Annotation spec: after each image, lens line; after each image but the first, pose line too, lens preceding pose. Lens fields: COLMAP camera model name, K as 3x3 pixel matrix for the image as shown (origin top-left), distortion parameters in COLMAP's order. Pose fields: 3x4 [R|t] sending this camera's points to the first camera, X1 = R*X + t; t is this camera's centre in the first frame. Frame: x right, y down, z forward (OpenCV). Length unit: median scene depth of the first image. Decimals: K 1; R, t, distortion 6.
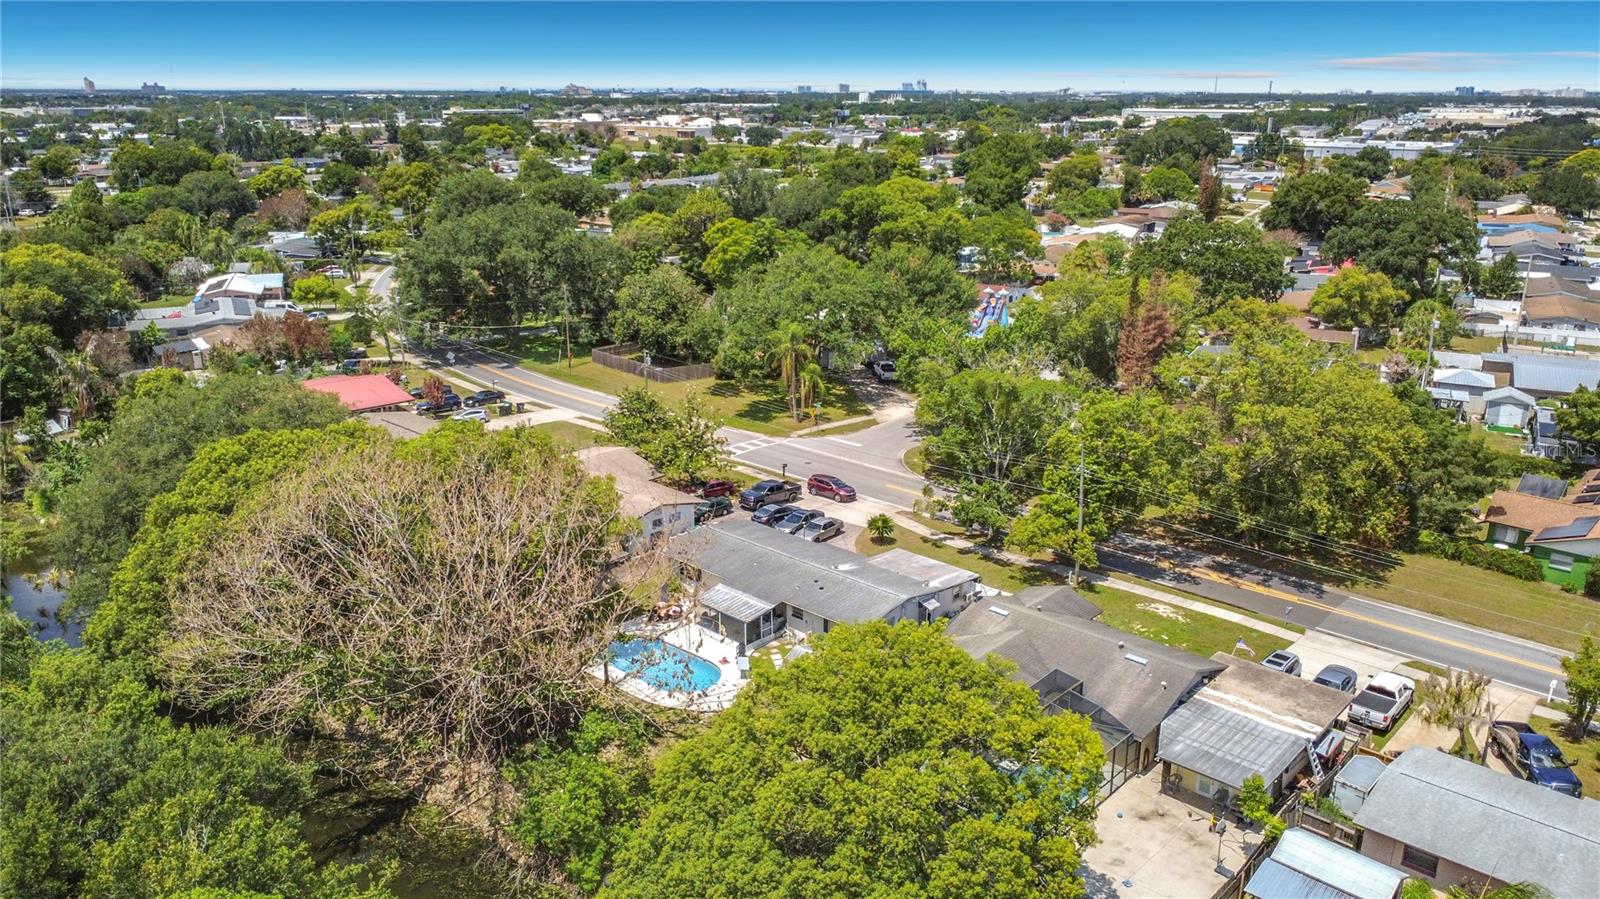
lens RADIAL K [[1159.8, 0, 800.0], [0, 1159.8, 449.5], [0, 0, 1]] dist [0.006398, 0.002309]
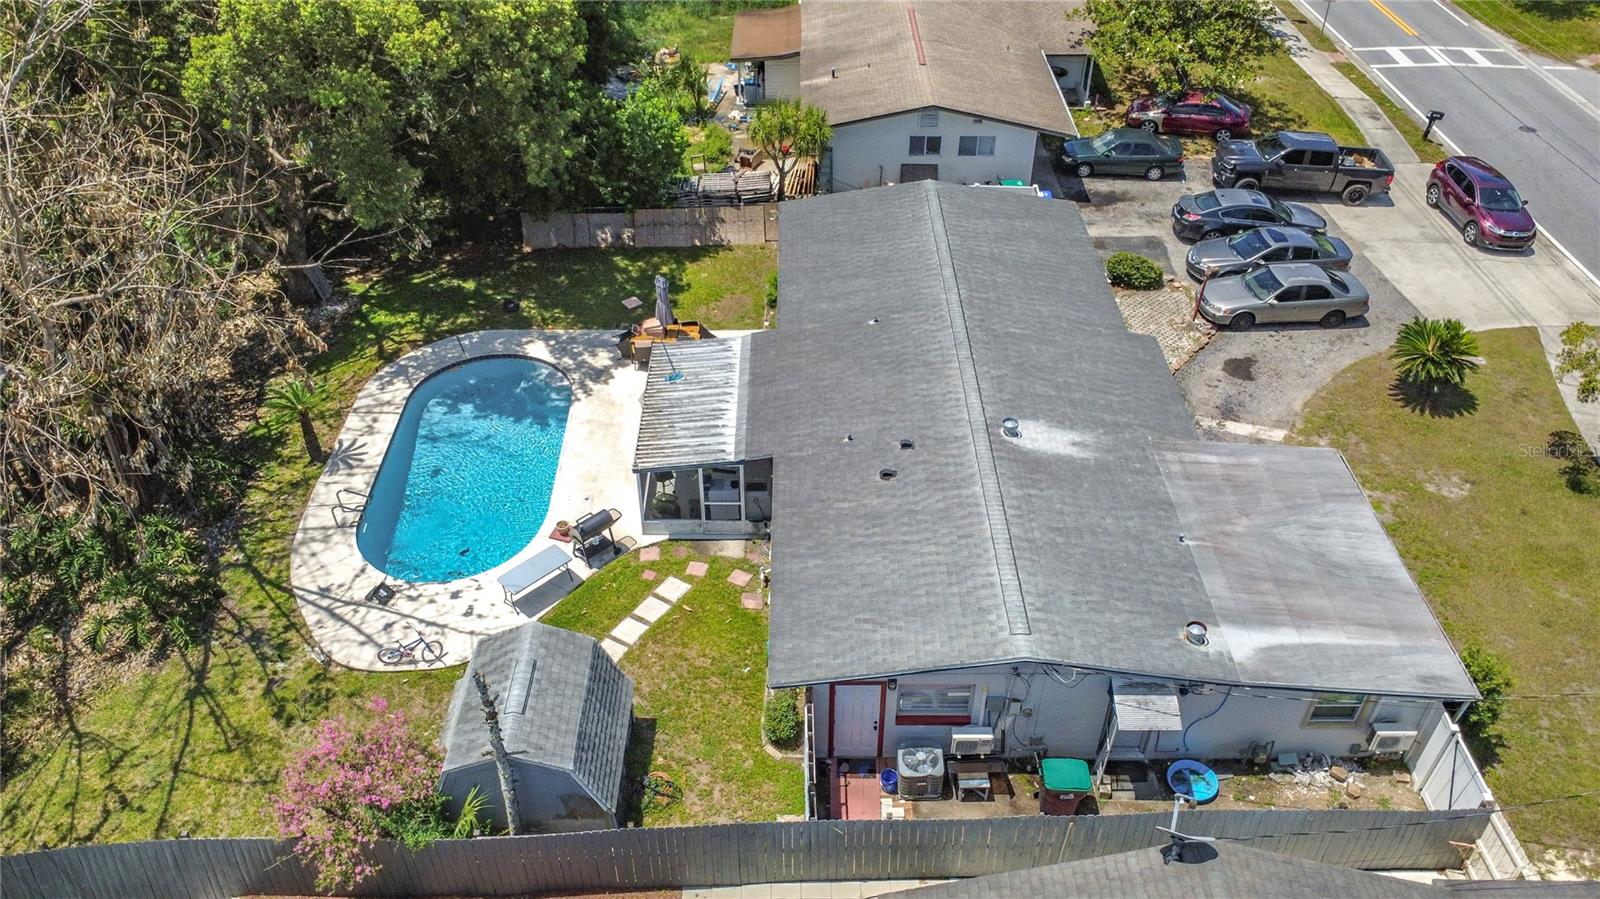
lens RADIAL K [[1194.0, 0, 784.1], [0, 1194.0, 454.4], [0, 0, 1]] dist [-0.006599, -0.001774]
pose [[0.670190, 0.451970, -0.588701, 0.157963], [-0.208621, 0.875934, 0.434991, -0.019466], [0.712266, -0.168711, 0.681332, 0.613479]]
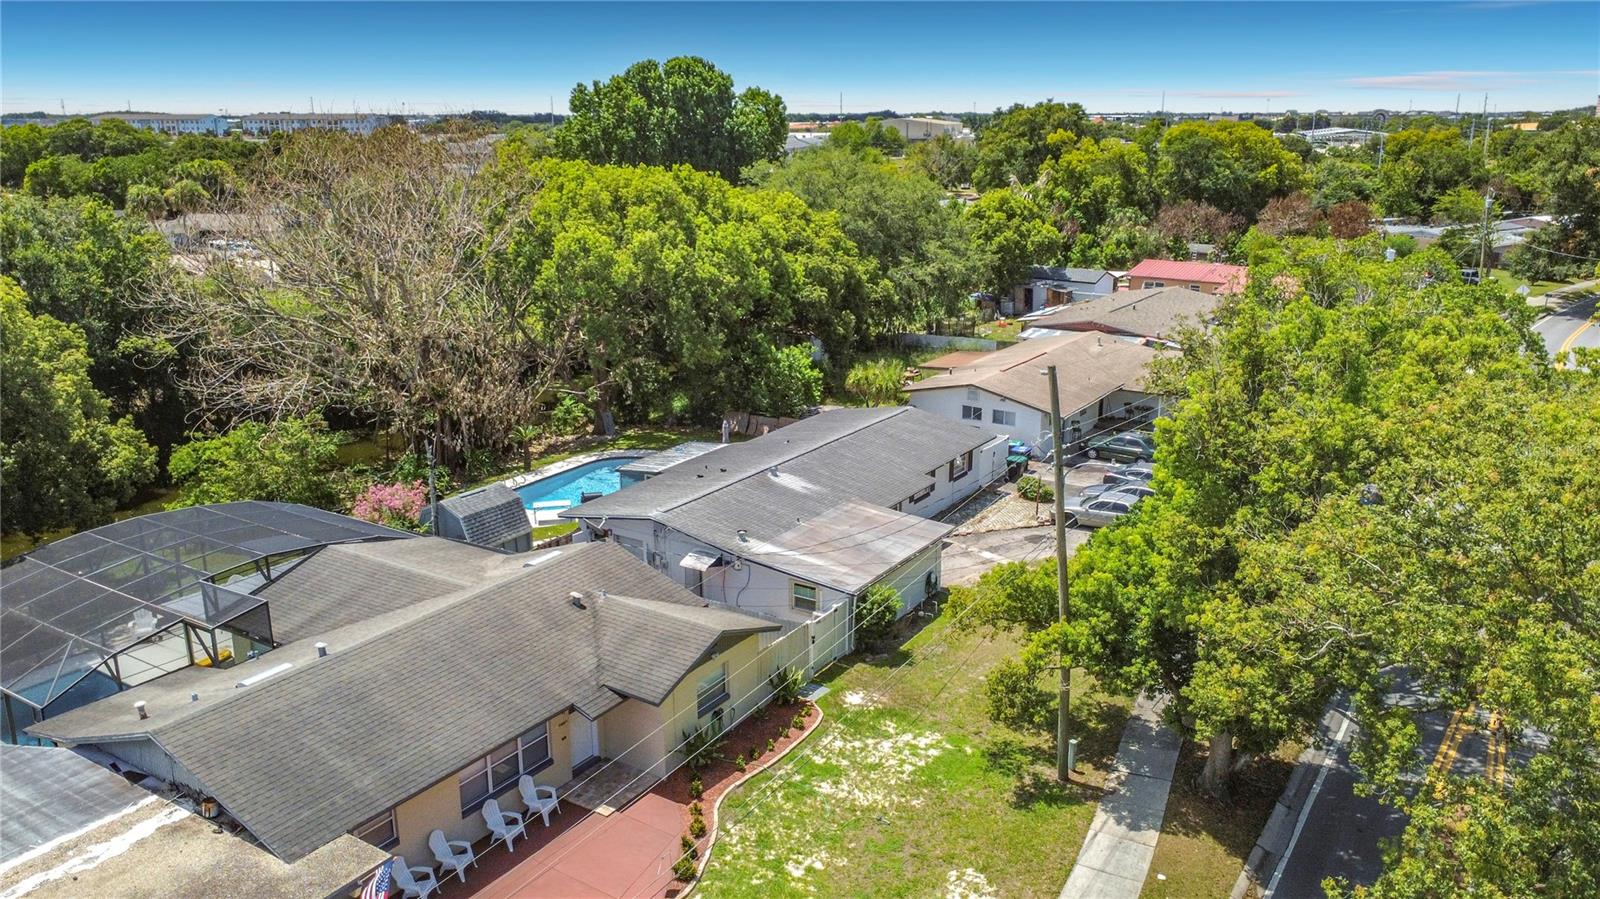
lens RADIAL K [[1189.3, 0, 815.0], [0, 1189.3, 442.7], [0, 0, 1]] dist [-0.001419, 0.000236]
pose [[0.170997, 0.255093, -0.951676, 0.496372], [-0.285033, 0.937408, 0.200054, -0.029800], [0.943142, 0.237051, 0.233004, 0.739624]]
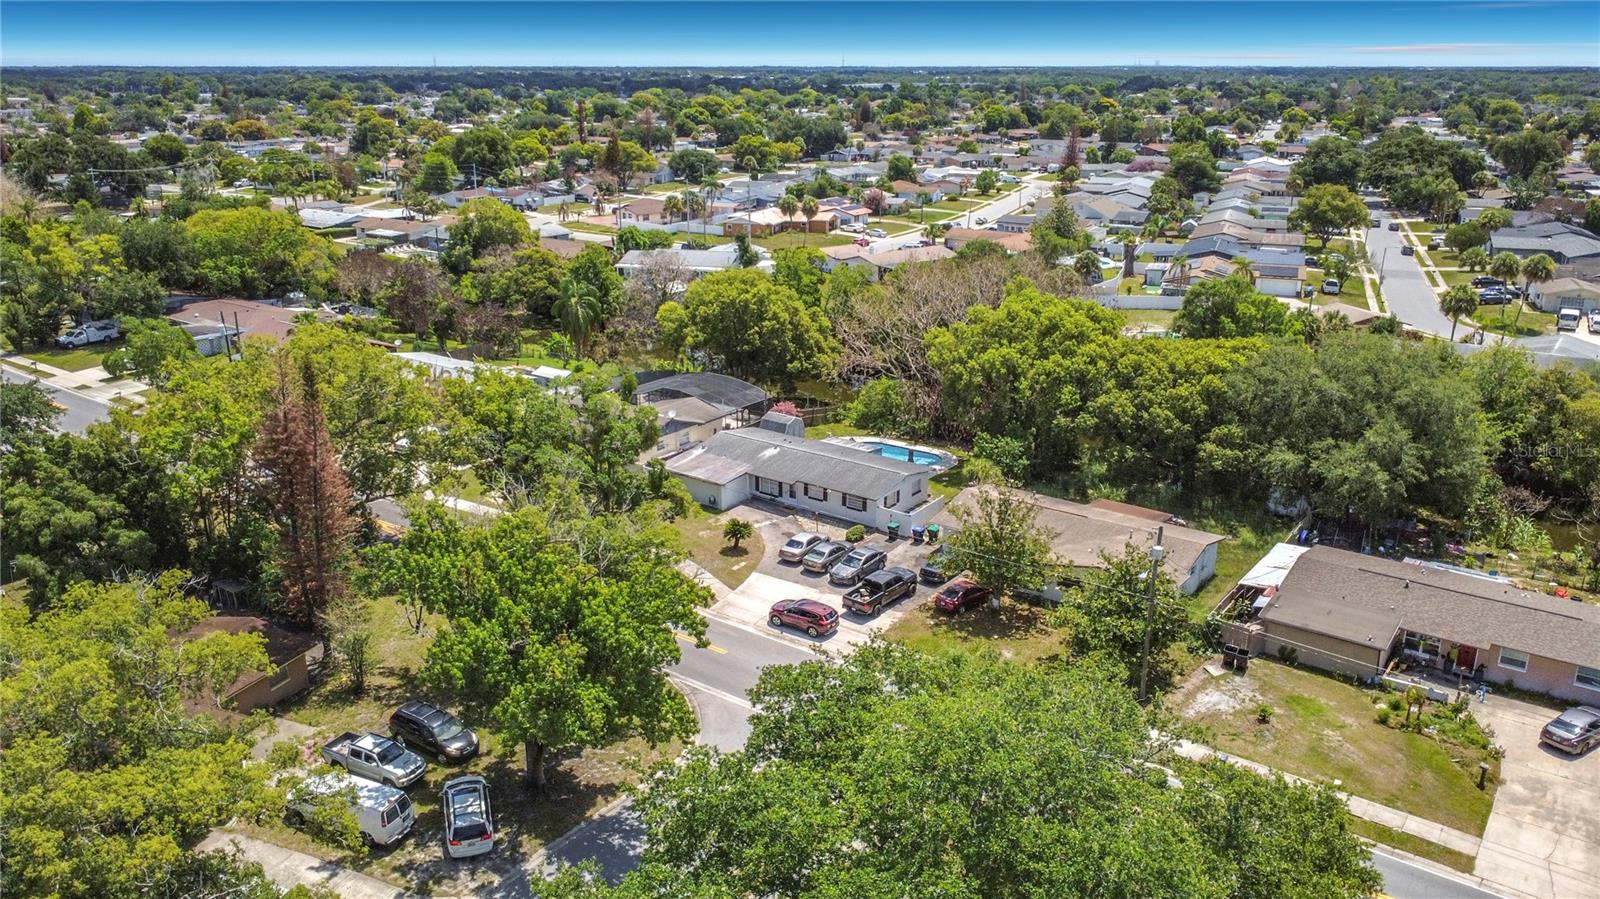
lens RADIAL K [[1159.8, 0, 800.0], [0, 1159.8, 449.5], [0, 0, 1]] dist [0.006398, 0.002309]
pose [[-0.995100, 0.026768, -0.095179, 0.104559], [-0.032926, 0.817989, 0.574291, -0.510285], [0.093228, 0.574611, -0.813099, 1.689436]]
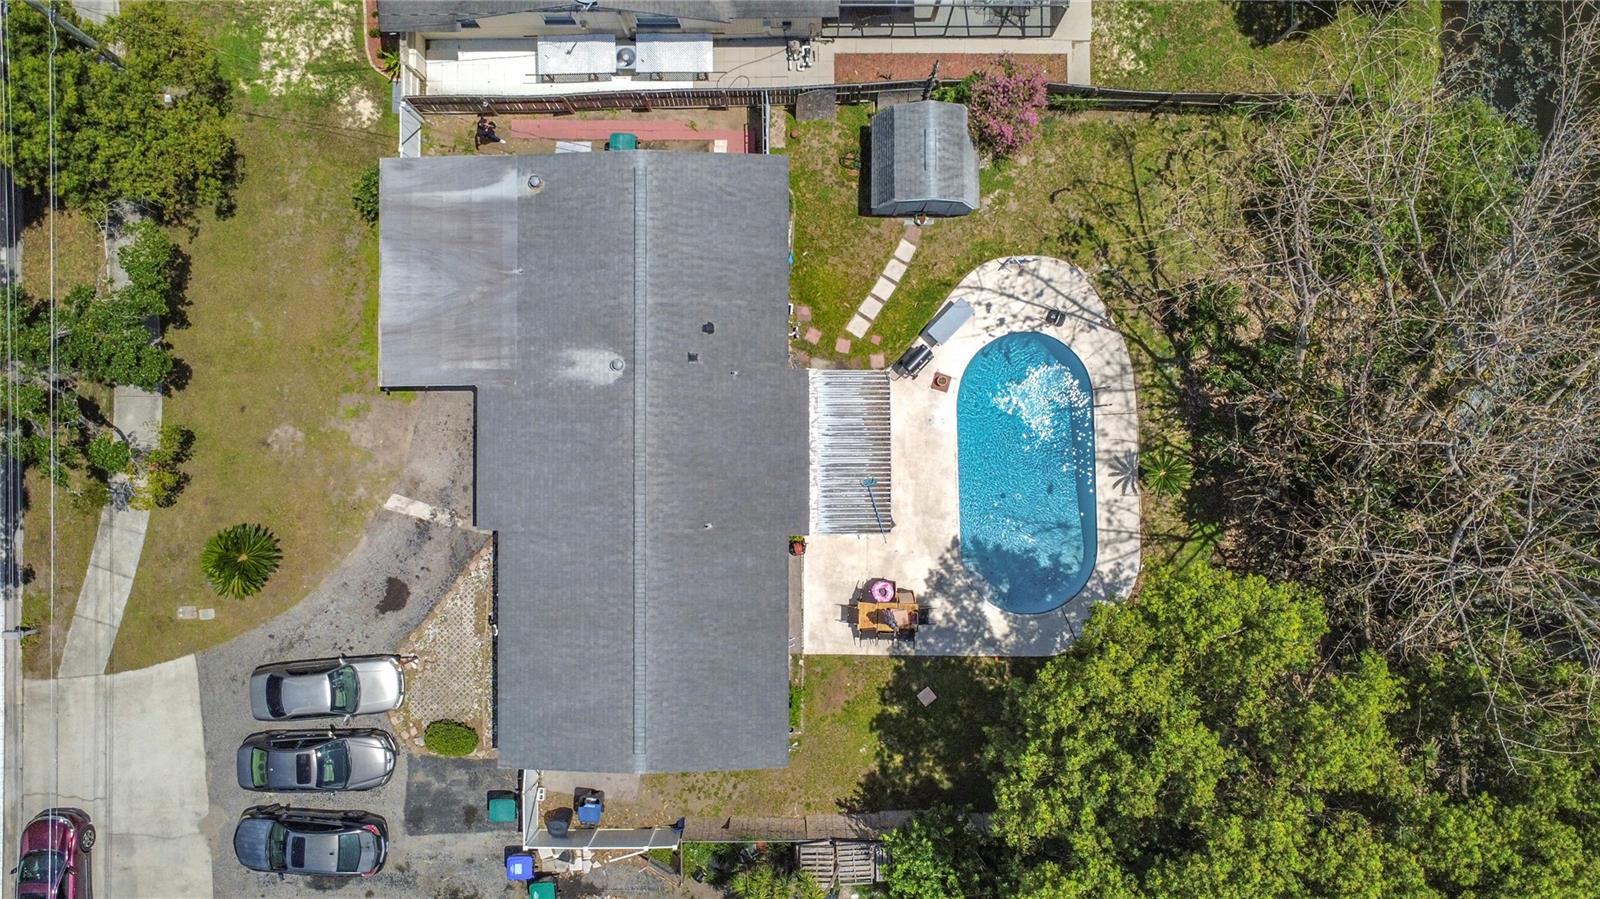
lens RADIAL K [[1133.1, 0, 800.0], [0, 1133.1, 449.5], [0, 0, 1]] dist [0.002088, -0.000670]
pose [[-0.675139, -0.737673, -0.005136, -0.031314], [0.203648, -0.193068, 0.959819, -0.262037], [-0.709024, 0.646965, 0.280574, 0.713682]]
